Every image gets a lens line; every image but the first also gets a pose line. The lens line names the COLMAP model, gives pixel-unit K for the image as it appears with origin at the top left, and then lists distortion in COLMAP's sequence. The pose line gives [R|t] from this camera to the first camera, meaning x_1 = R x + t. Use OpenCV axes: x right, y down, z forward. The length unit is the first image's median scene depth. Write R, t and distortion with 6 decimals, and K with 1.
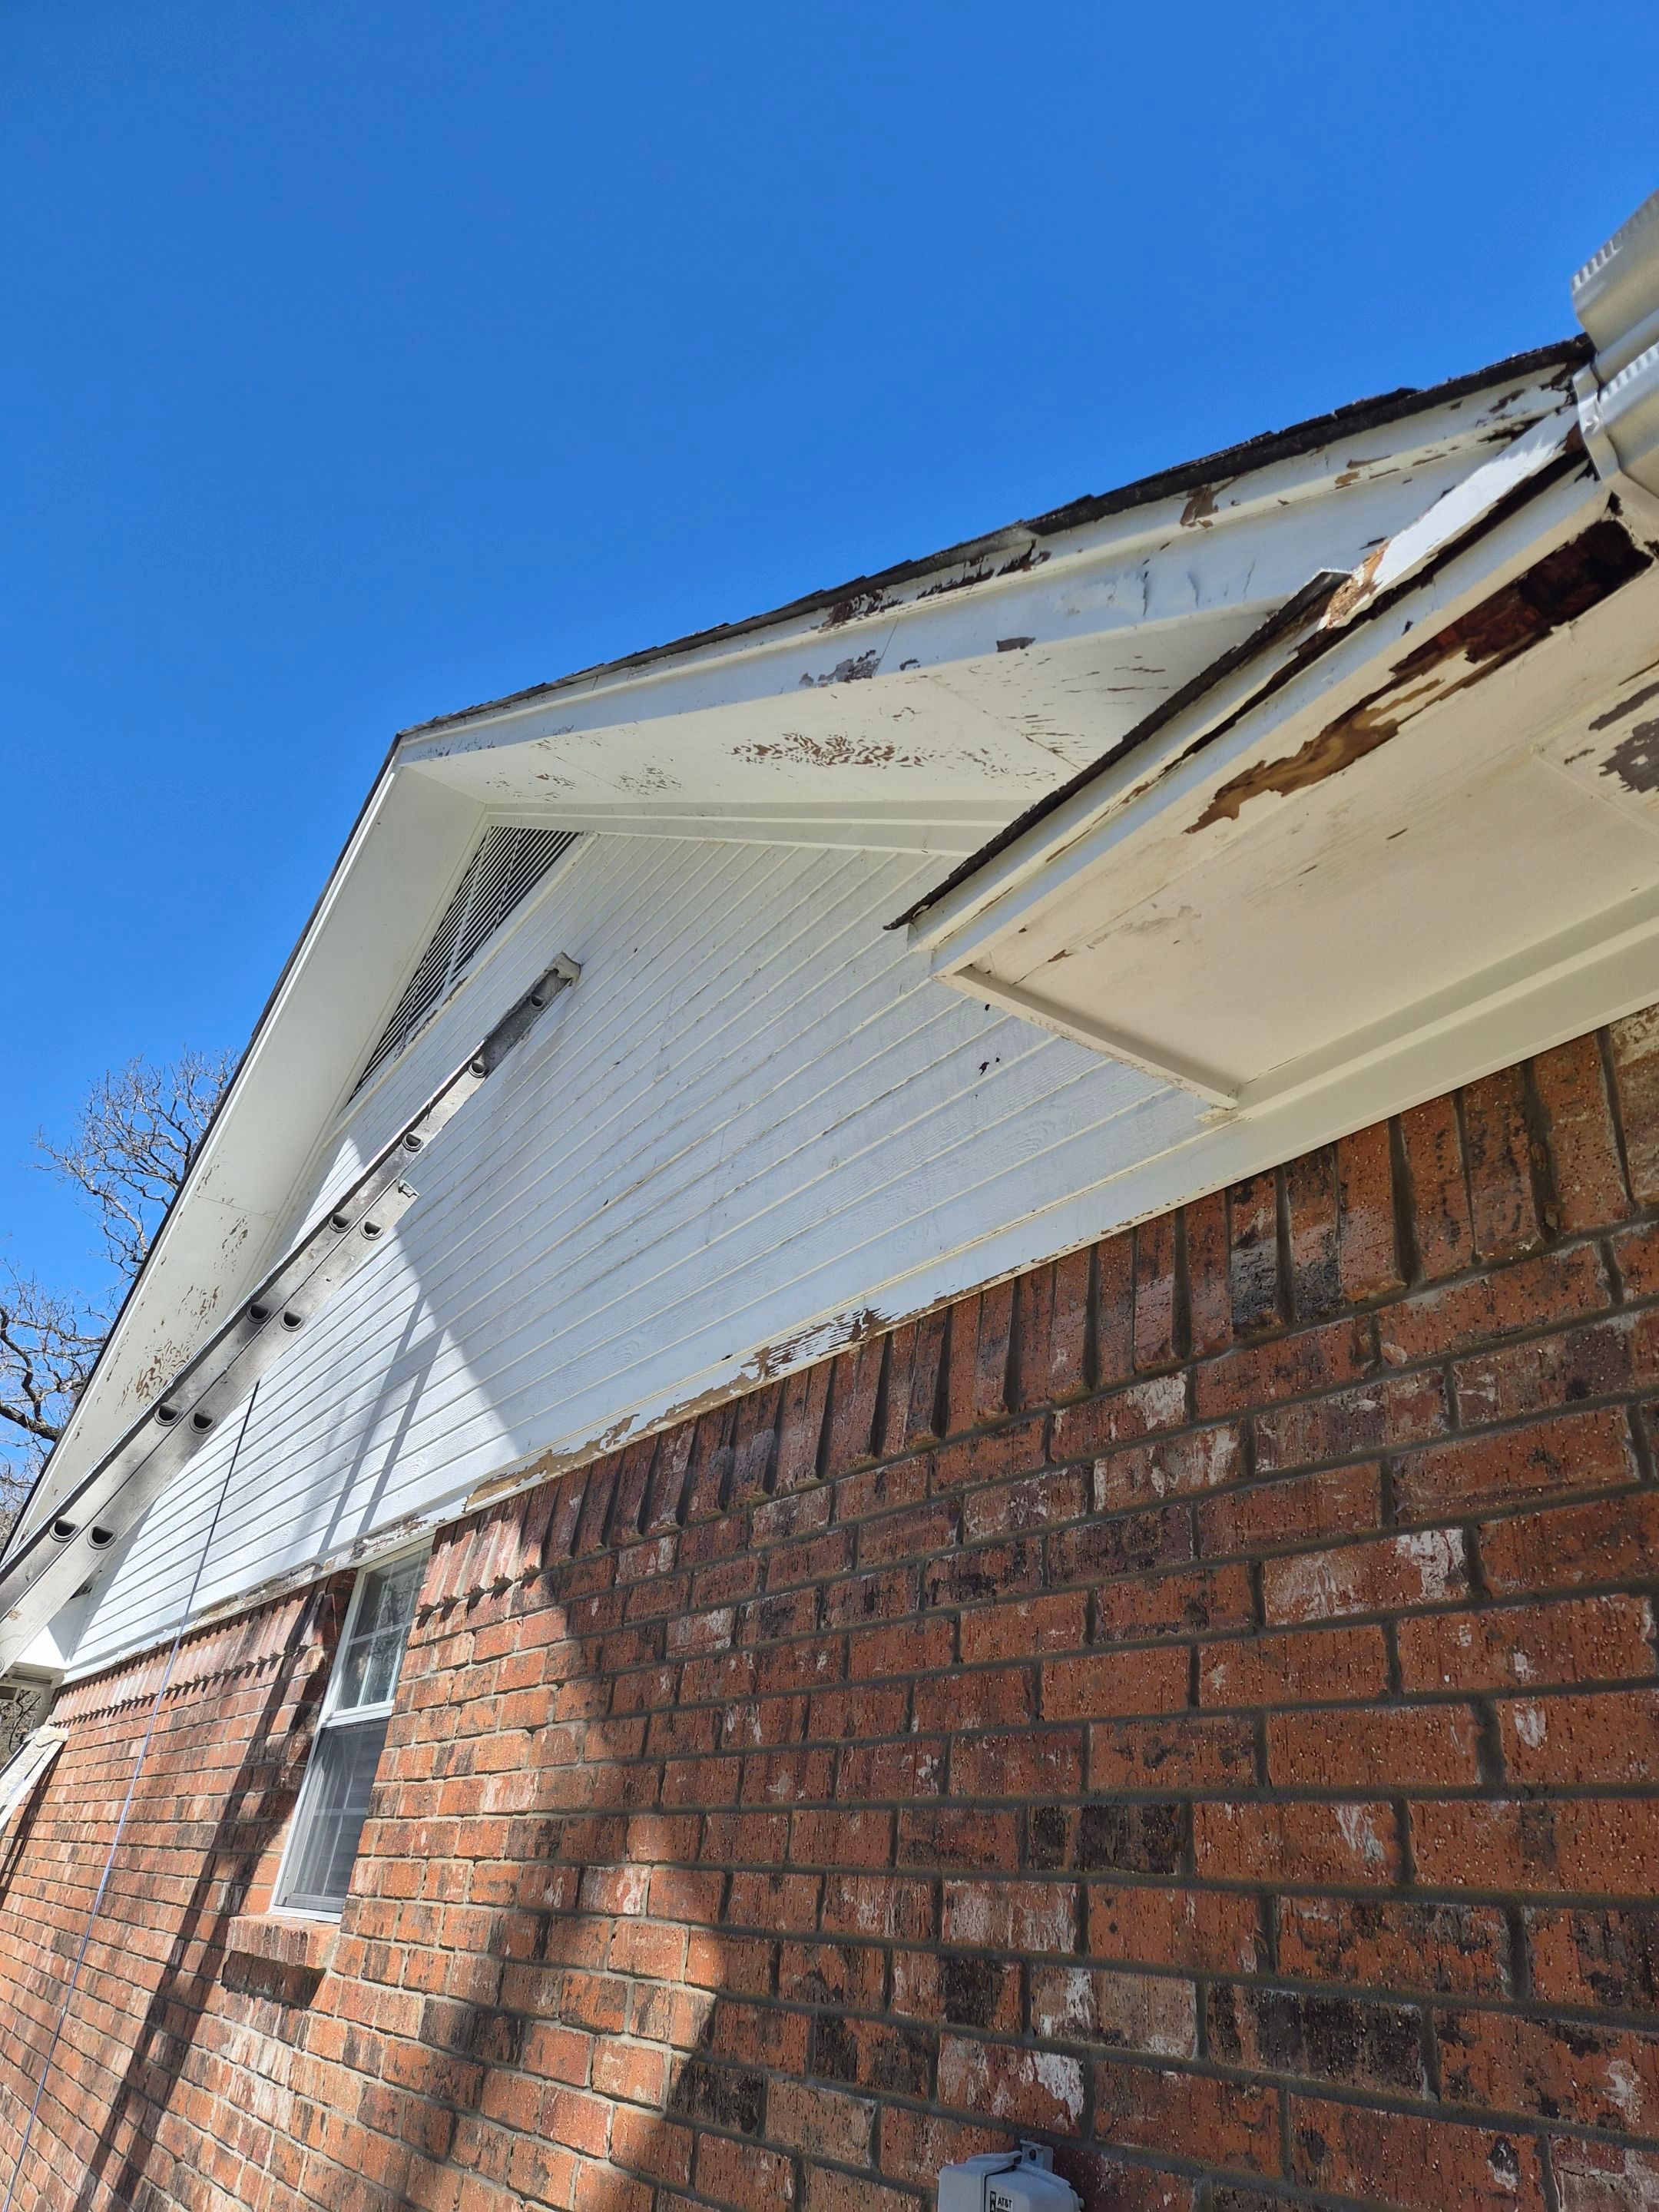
lens RADIAL K [[1467.2, 0, 842.1], [0, 1467.2, 1118.2], [0, 0, 1]] dist [0.049665, -0.032593]
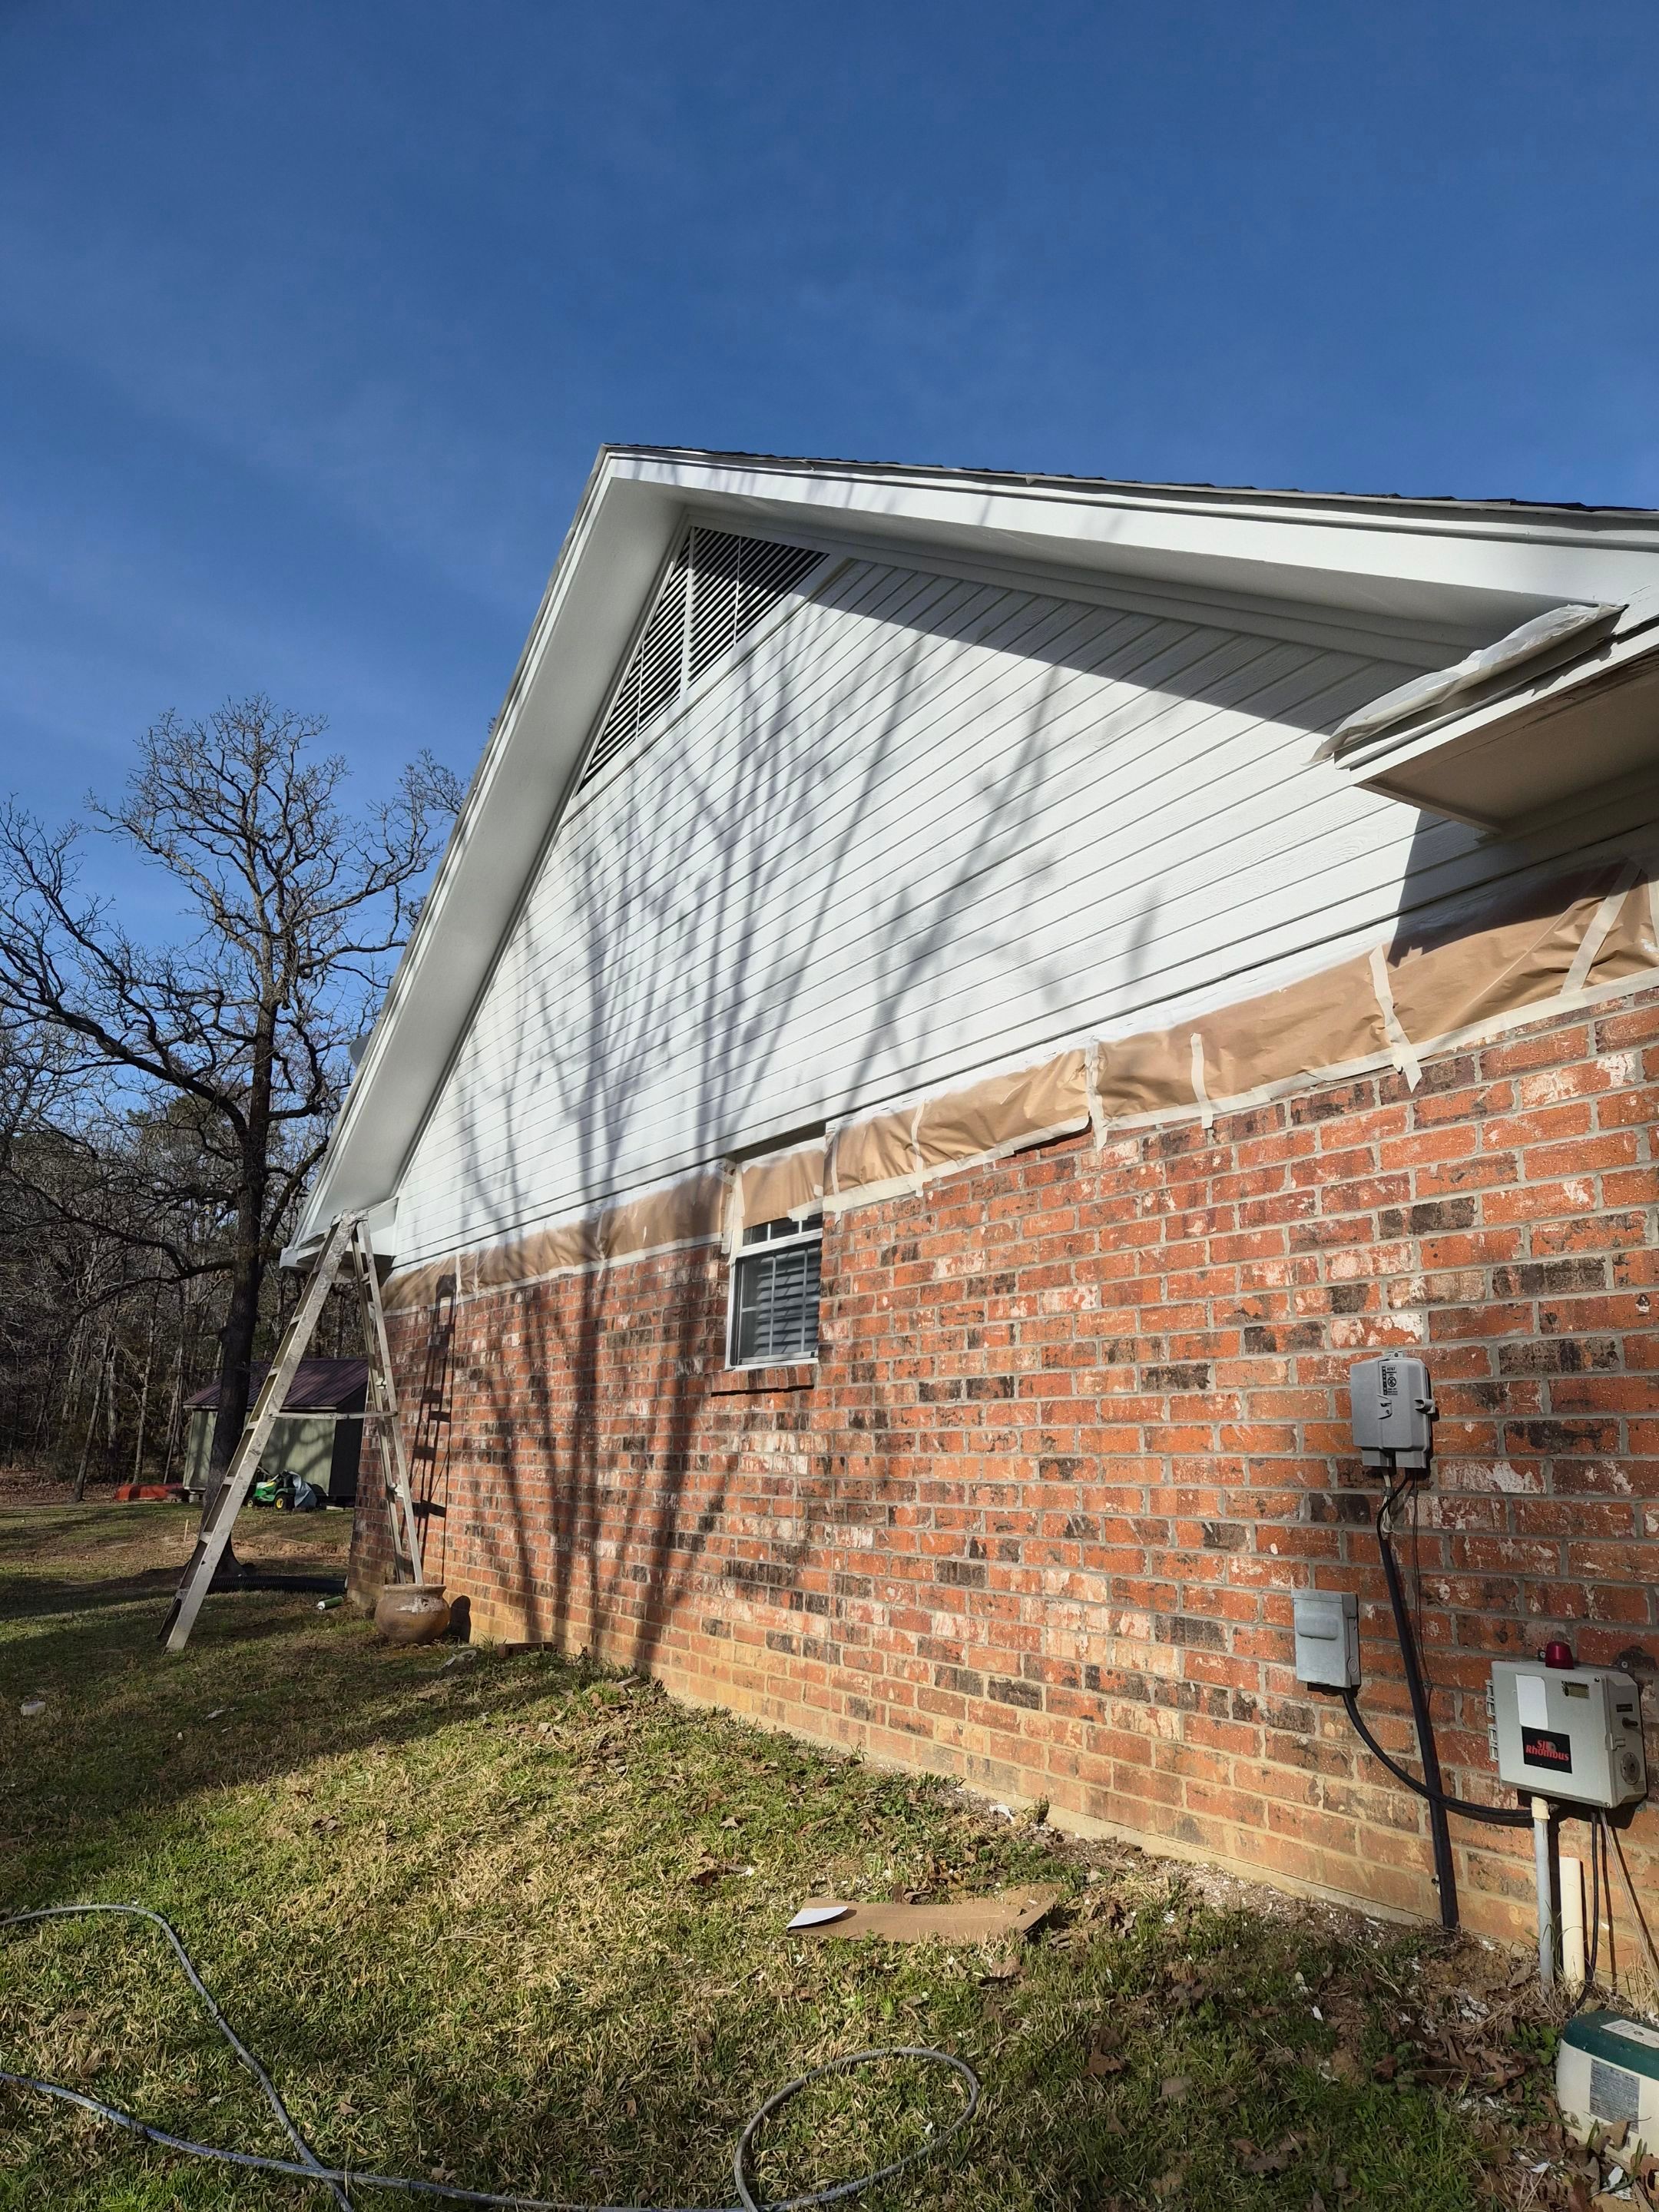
lens RADIAL K [[1467.2, 0, 843.2], [0, 1467.2, 1129.4], [0, 0, 1]] dist [0.049665, -0.032593]
pose [[0.996889, -0.076978, -0.016934, -0.242434], [0.078656, 0.957800, 0.276466, -0.104731], [-0.005062, -0.276938, 0.960875, -0.378344]]
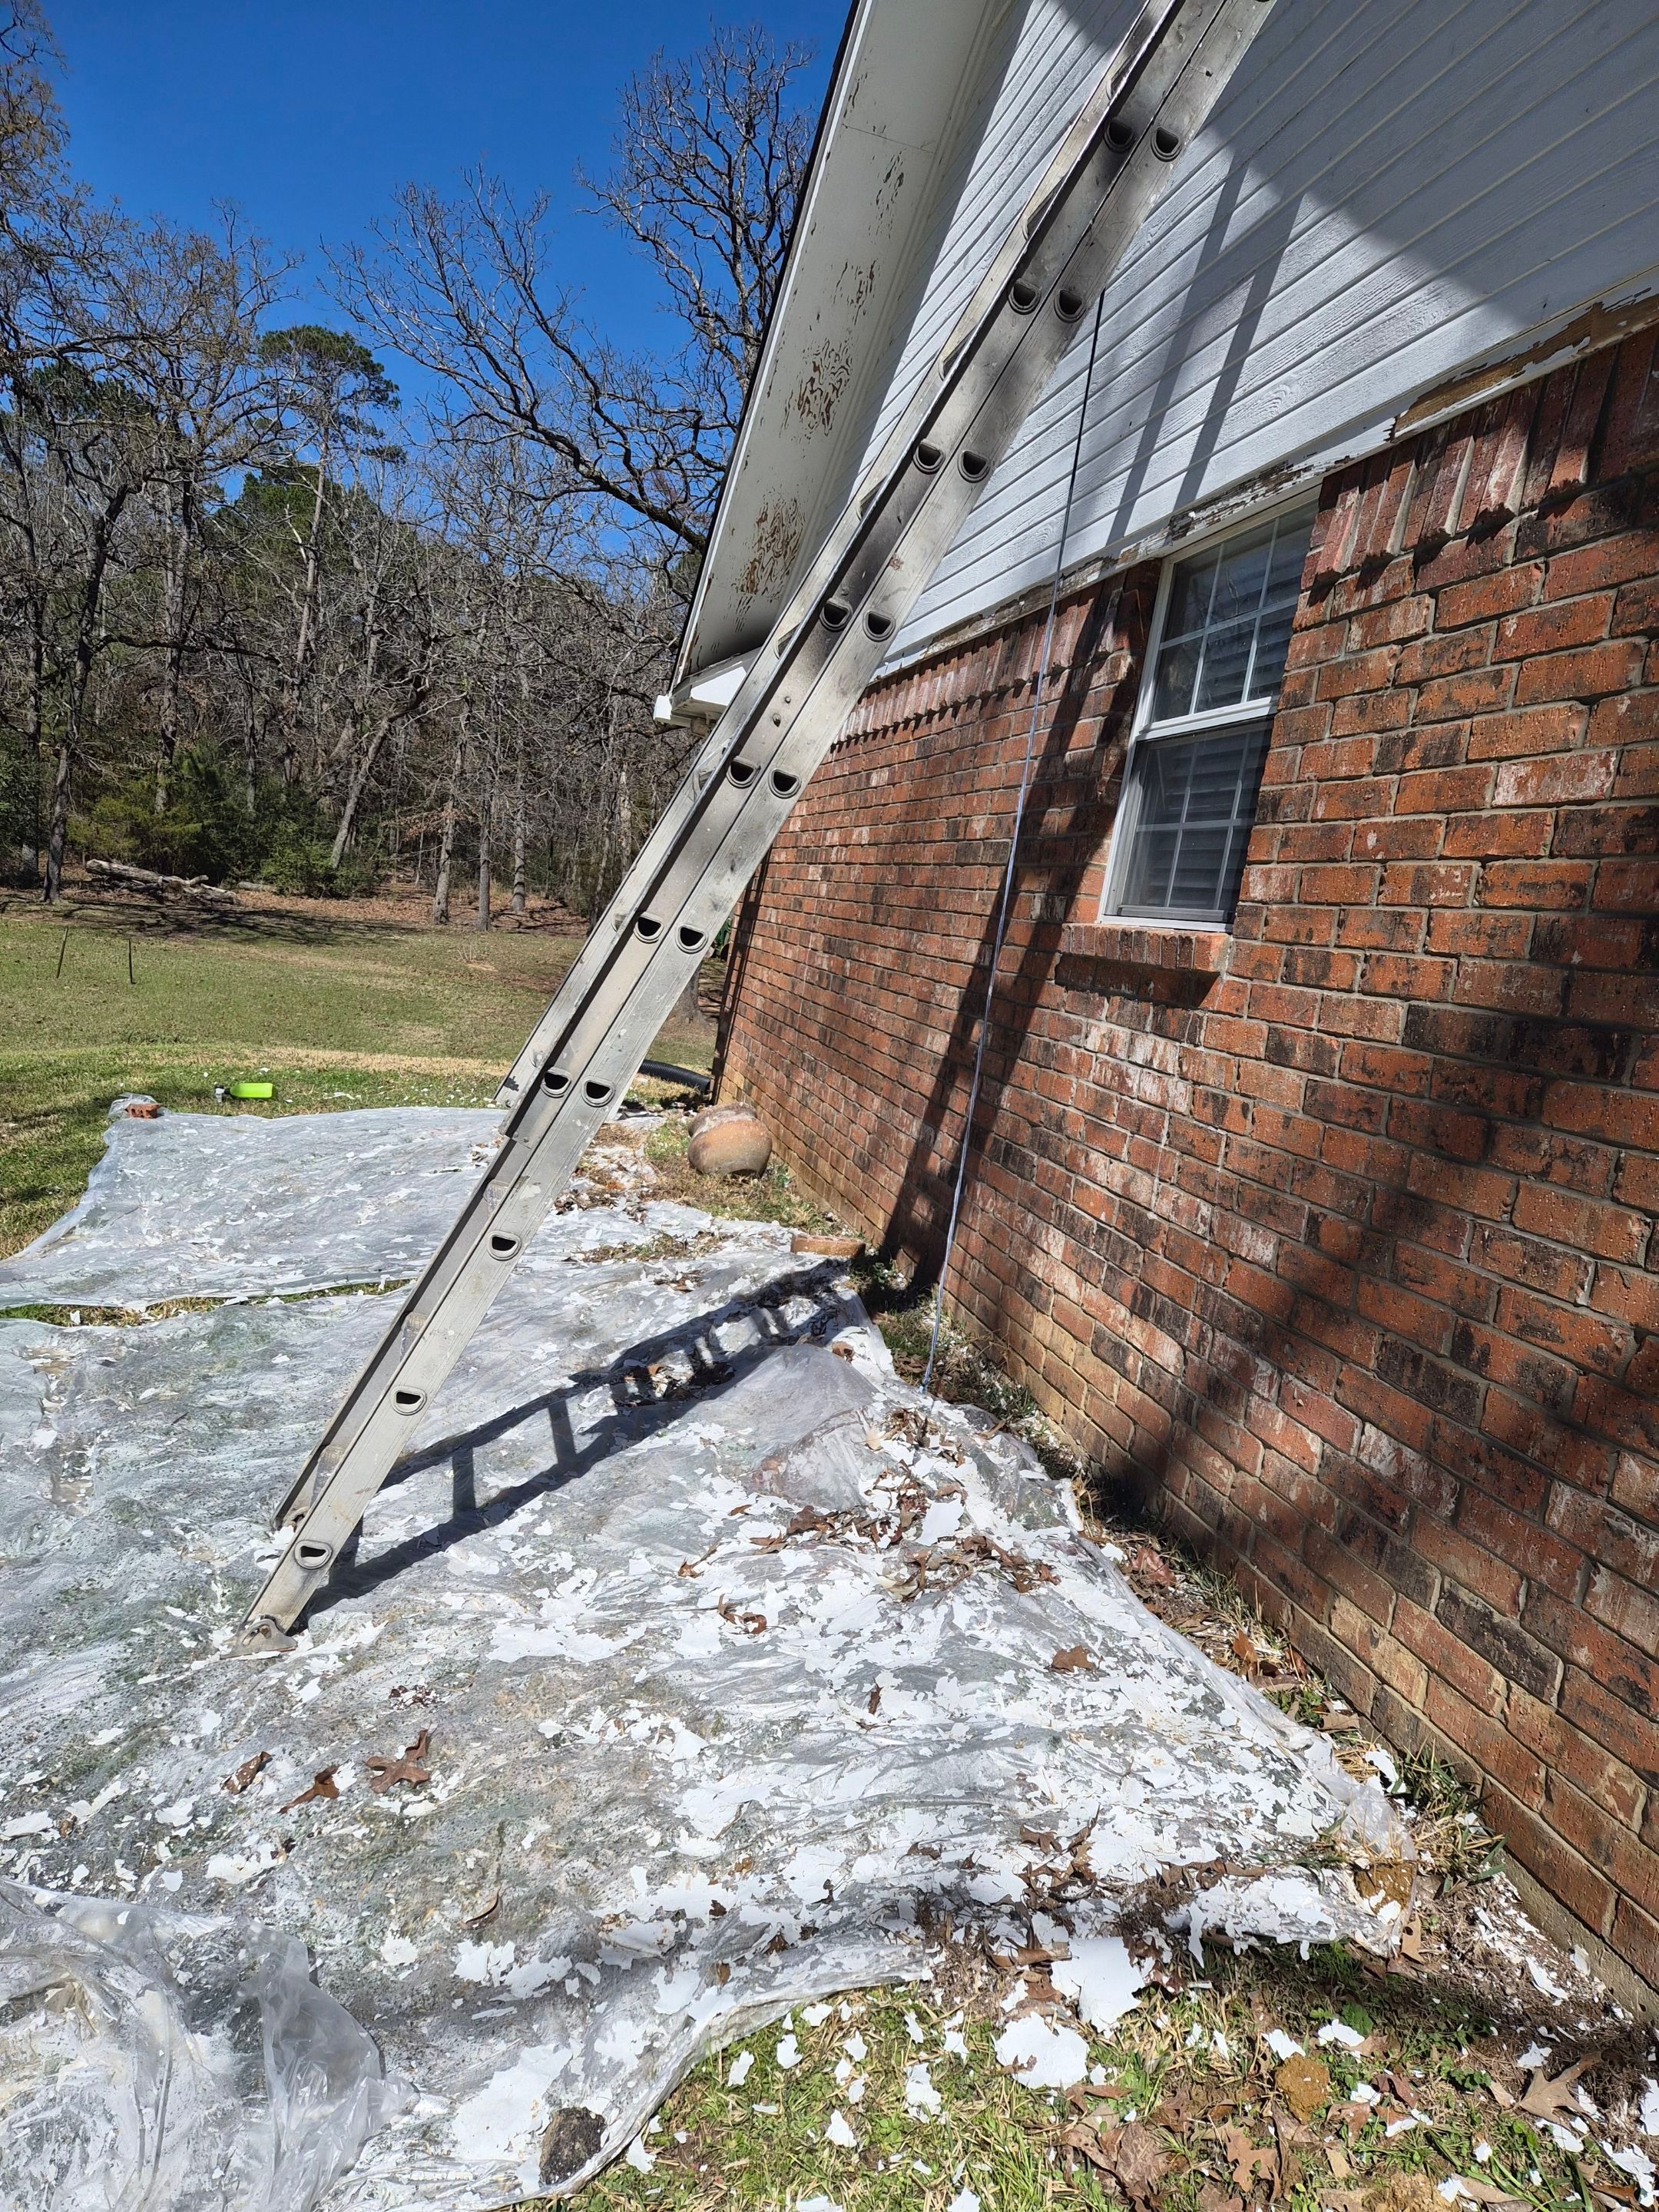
lens RADIAL K [[1467.2, 0, 862.6], [0, 1467.2, 1137.3], [0, 0, 1]] dist [0.049665, -0.032593]
pose [[0.942933, 0.094070, -0.319418, -0.229610], [0.105408, 0.825606, 0.554314, 0.114005], [0.315857, -0.556350, 0.768576, 0.155965]]
